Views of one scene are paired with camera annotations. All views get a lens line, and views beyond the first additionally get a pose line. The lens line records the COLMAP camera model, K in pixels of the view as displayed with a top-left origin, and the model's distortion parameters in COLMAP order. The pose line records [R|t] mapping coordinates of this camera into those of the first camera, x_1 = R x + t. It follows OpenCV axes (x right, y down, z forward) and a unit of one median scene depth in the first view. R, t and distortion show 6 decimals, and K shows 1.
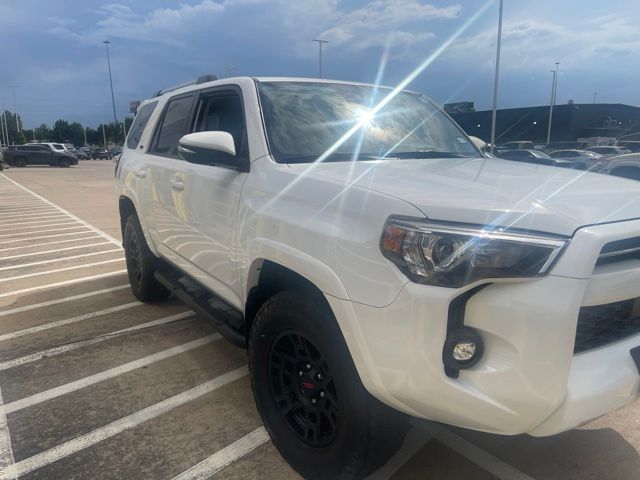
lens RADIAL K [[488.4, 0, 326.1], [0, 488.4, 239.5], [0, 0, 1]] dist [0.058198, -0.069252]
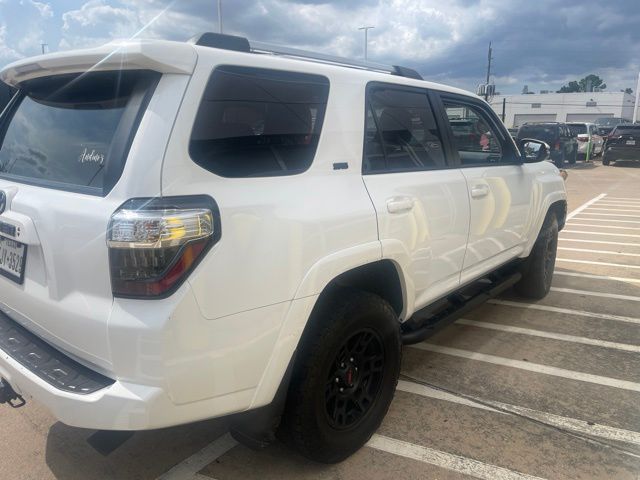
lens RADIAL K [[488.4, 0, 326.1], [0, 488.4, 239.5], [0, 0, 1]] dist [0.058198, -0.069252]
pose [[-0.285018, -0.216939, 0.933650, -1.156730], [0.181873, 0.944117, 0.274892, -0.349938], [-0.941109, 0.248155, -0.229635, 1.549504]]
